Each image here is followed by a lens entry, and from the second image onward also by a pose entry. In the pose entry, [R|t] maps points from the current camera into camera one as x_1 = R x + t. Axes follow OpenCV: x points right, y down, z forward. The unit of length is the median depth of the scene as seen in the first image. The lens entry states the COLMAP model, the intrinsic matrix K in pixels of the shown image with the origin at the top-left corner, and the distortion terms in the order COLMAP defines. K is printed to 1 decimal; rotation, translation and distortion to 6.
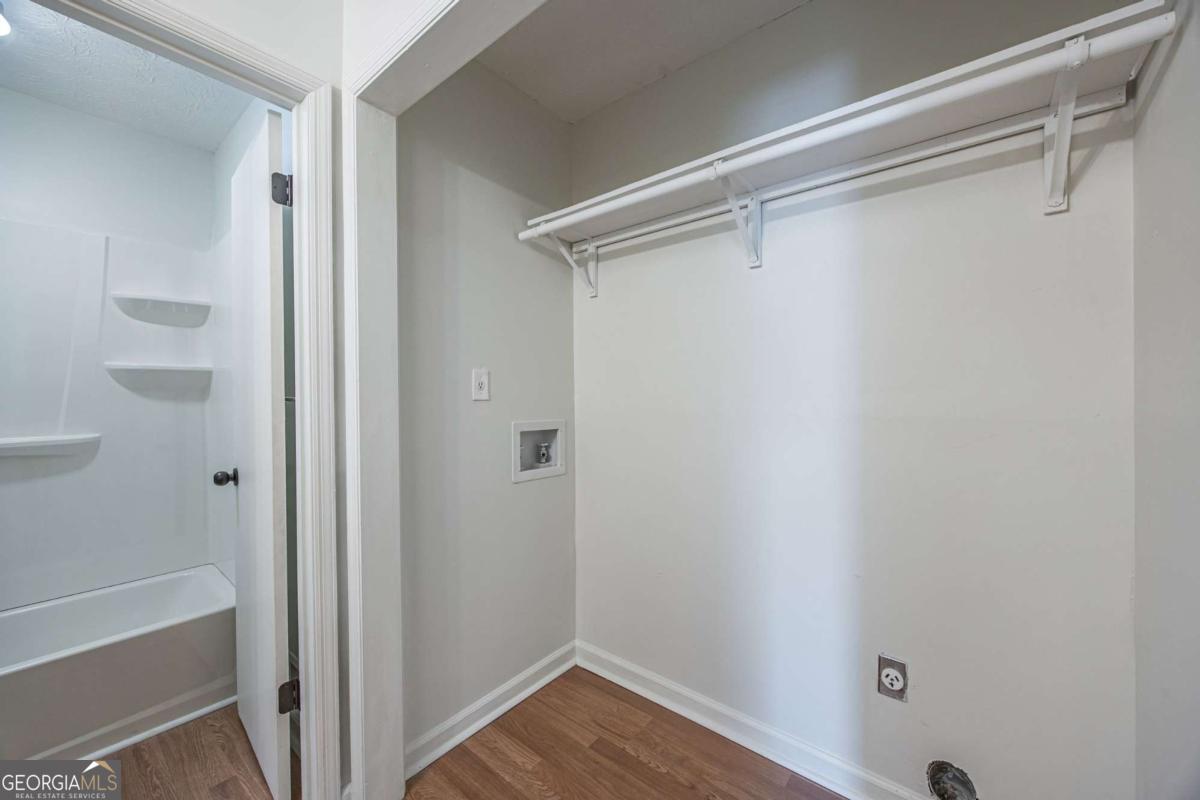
lens RADIAL K [[457.1, 0, 600.4], [0, 457.1, 396.8], [0, 0, 1]] dist [0.000338, 0.000021]
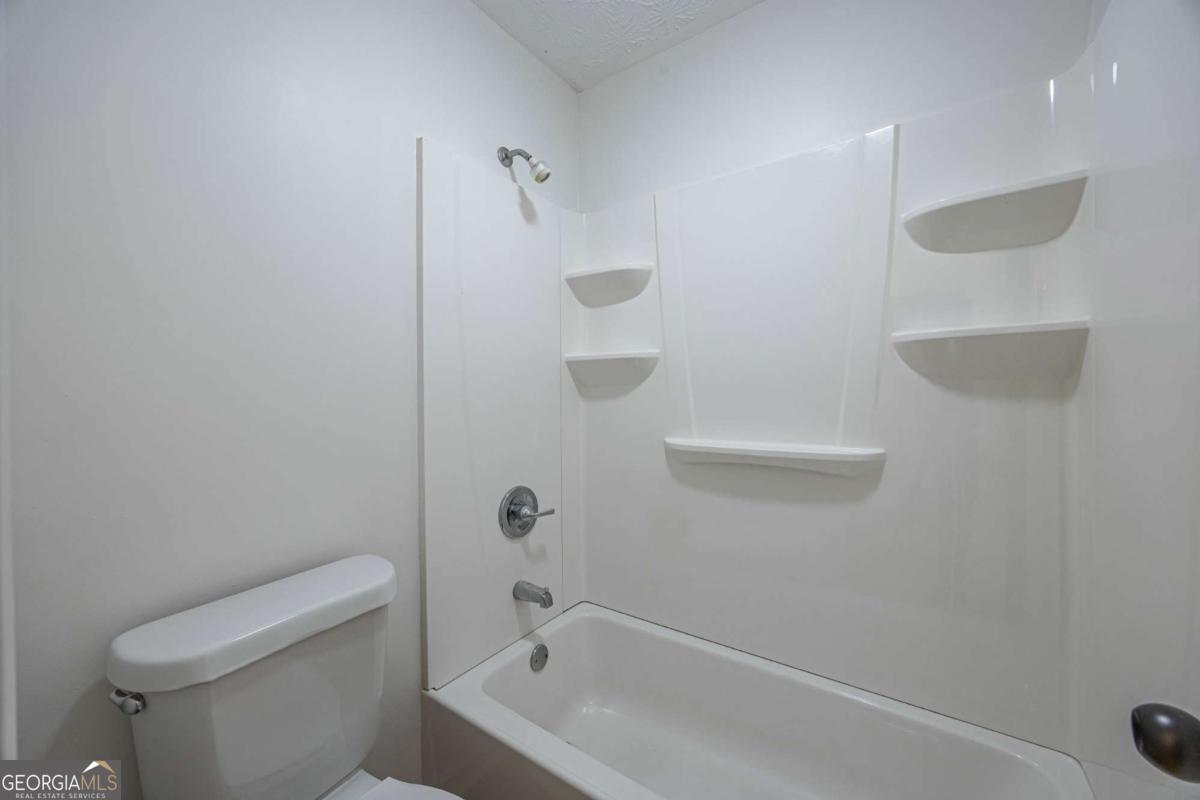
lens RADIAL K [[457.1, 0, 600.3], [0, 457.1, 398.9], [0, 0, 1]] dist [0.000338, 0.000021]
pose [[0.074036, 0.005734, -0.997239, -0.486386], [-0.011454, 0.999922, 0.004899, 0.012833], [0.997190, 0.011060, 0.074095, 0.550808]]
